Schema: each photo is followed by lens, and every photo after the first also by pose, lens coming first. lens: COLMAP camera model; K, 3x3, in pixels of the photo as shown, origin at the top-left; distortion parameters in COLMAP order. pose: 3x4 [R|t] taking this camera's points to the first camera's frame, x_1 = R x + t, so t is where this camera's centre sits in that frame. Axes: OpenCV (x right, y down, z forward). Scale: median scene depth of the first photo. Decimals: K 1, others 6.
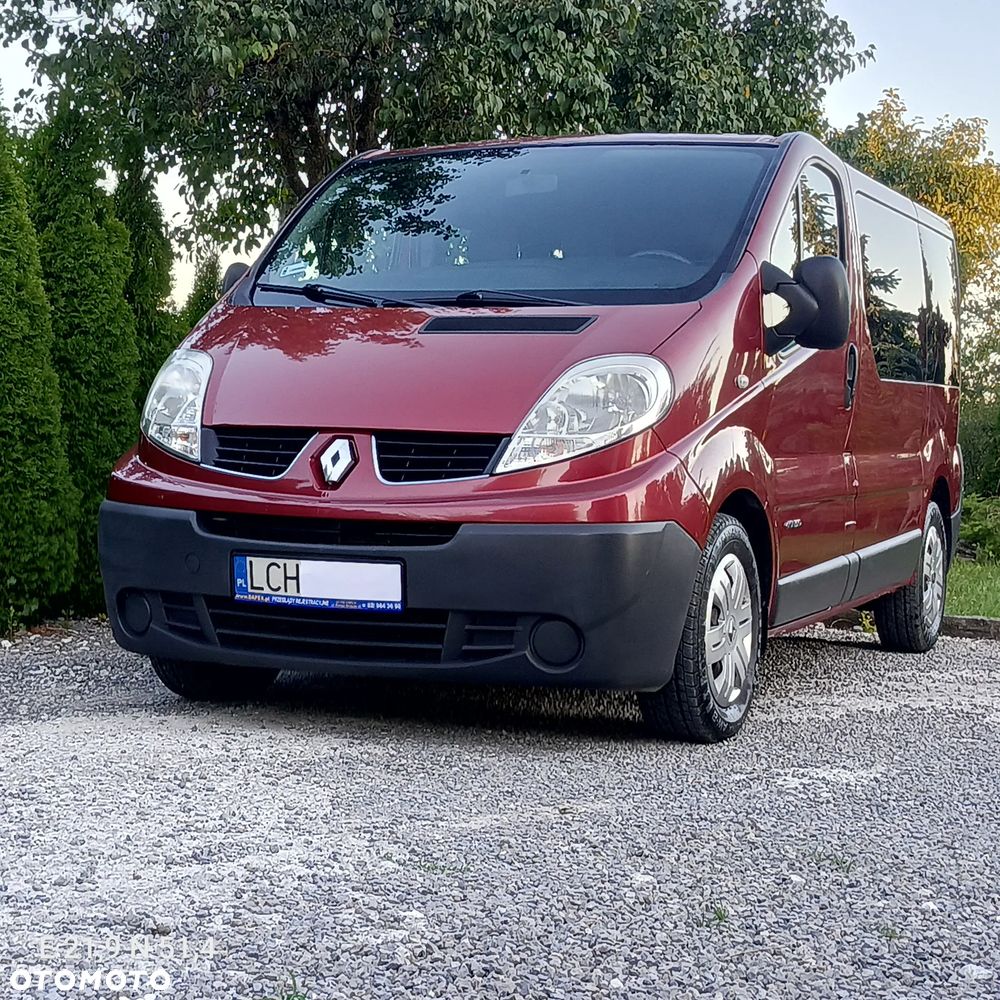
lens RADIAL K [[1879.7, 0, 535.6], [0, 1879.7, 492.2], [0, 0, 1]] dist [0.118646, 0.000000]
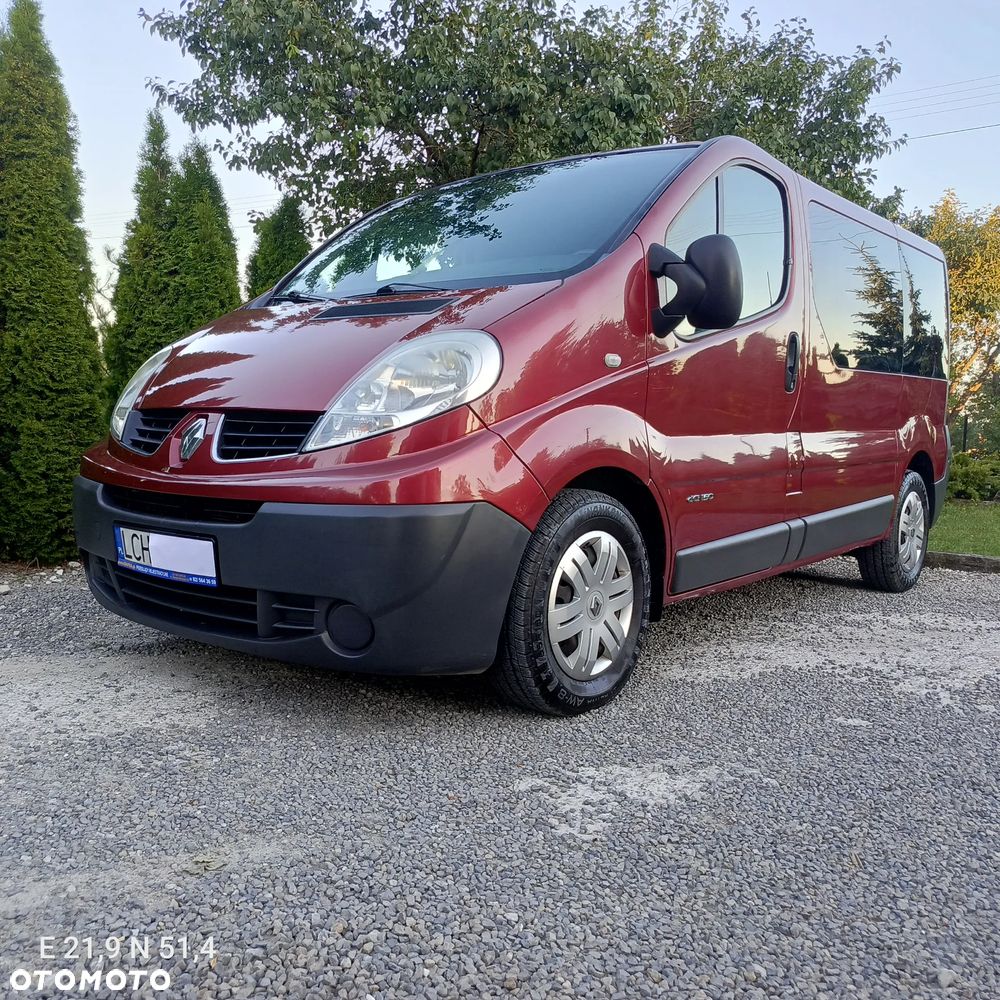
lens RADIAL K [[954.5, 0, 519.9], [0, 954.5, 487.1], [0, 0, 1]] dist [0.017120, 0.000000]
pose [[0.961519, 0.013951, -0.274385, 0.219515], [-0.004545, 0.999381, 0.034886, -0.009176], [0.274702, -0.032297, 0.960987, 0.531866]]
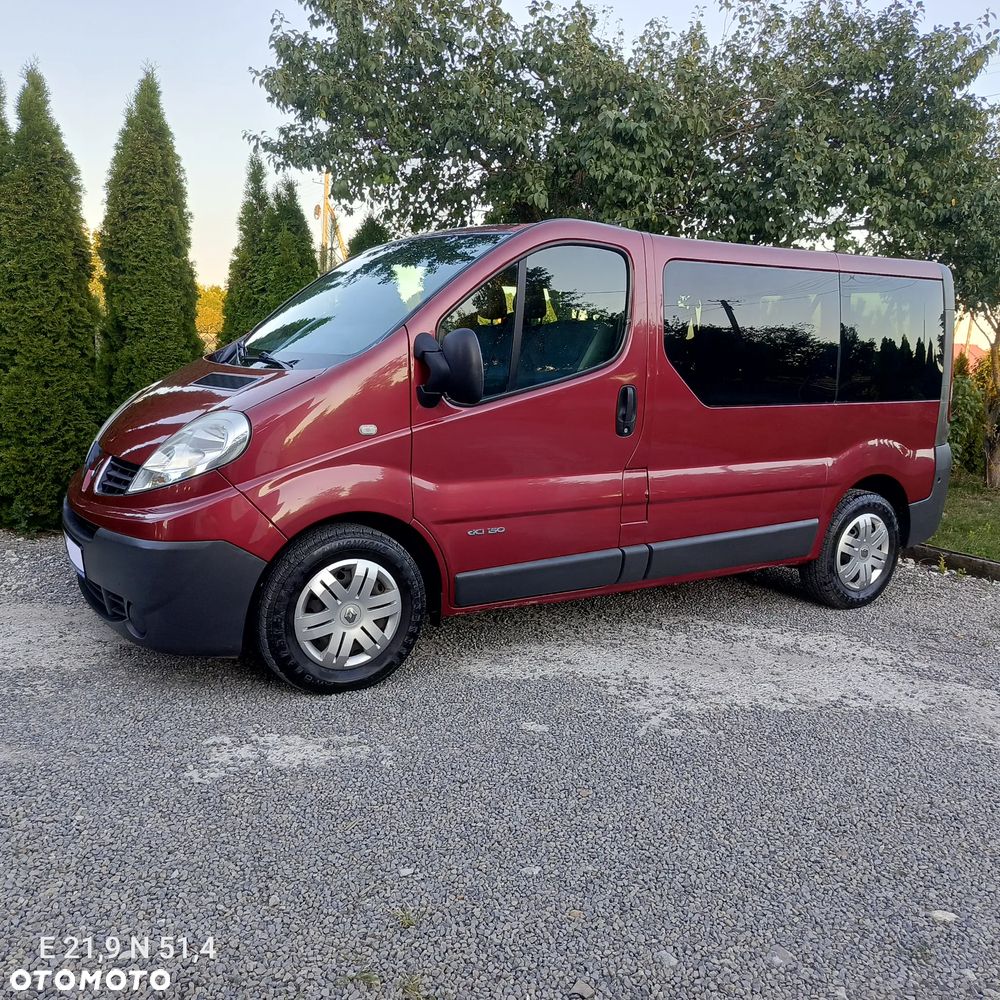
lens RADIAL K [[954.5, 0, 523.7], [0, 954.5, 506.0], [0, 0, 1]] dist [0.017120, 0.000000]
pose [[0.821503, 0.109132, -0.559663, 0.620848], [-0.037339, 0.989703, 0.138179, -0.110484], [0.568980, -0.092617, 0.817119, 0.556889]]
